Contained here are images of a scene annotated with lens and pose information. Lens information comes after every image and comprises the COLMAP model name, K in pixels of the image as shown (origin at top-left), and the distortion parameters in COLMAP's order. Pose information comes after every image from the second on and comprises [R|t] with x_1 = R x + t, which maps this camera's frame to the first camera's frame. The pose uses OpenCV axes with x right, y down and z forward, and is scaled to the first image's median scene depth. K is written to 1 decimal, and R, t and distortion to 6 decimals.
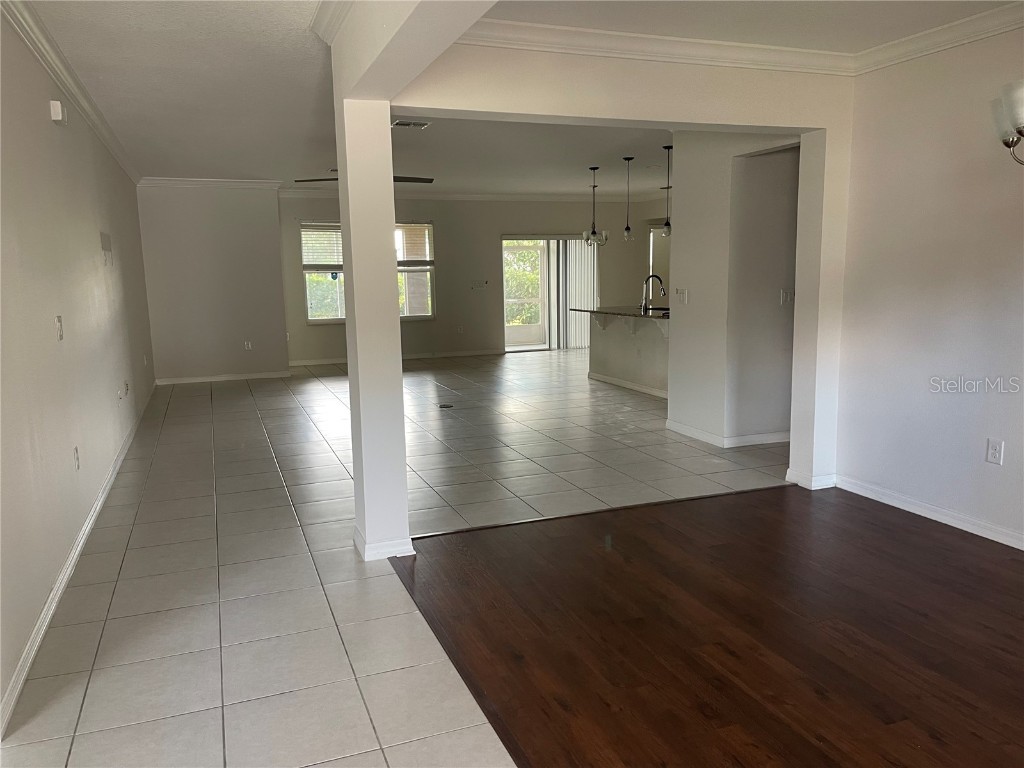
lens RADIAL K [[769.5, 0, 508.5], [0, 769.5, 389.2], [0, 0, 1]] dist [0.033278, -0.009653]
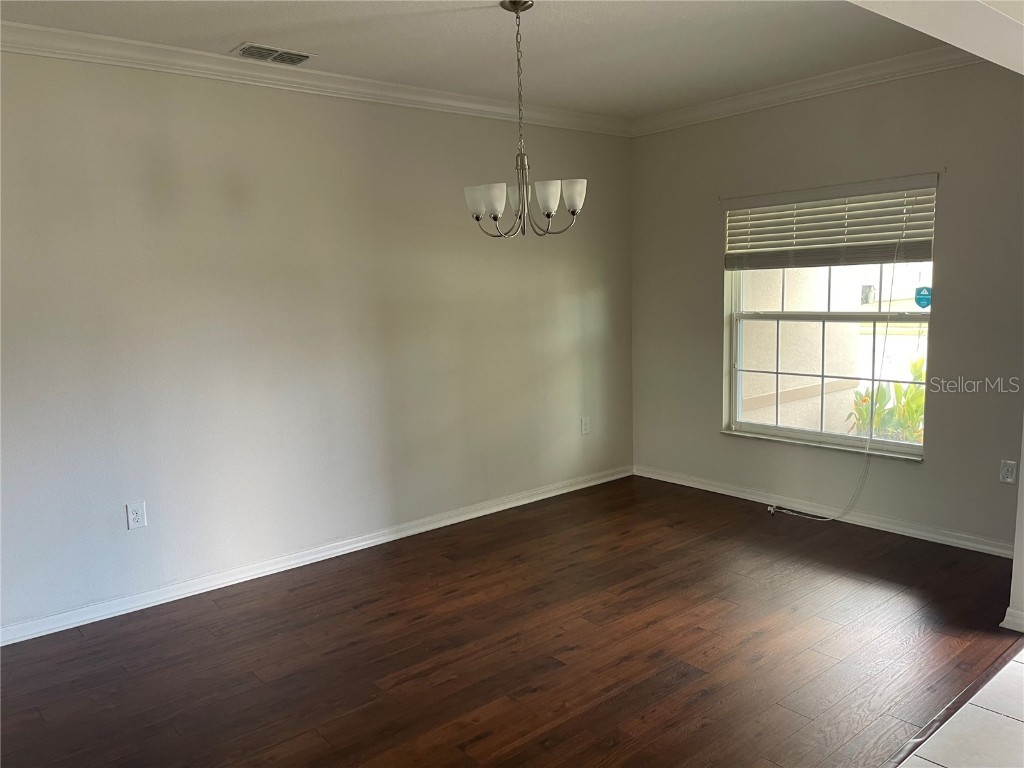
lens RADIAL K [[769.5, 0, 509.2], [0, 769.5, 385.7], [0, 0, 1]] dist [0.033278, -0.009653]
pose [[-0.320096, -0.095074, 0.942602, -0.557086], [0.180732, 0.970551, 0.159267, -0.202045], [-0.929986, 0.221339, -0.293487, 1.199180]]
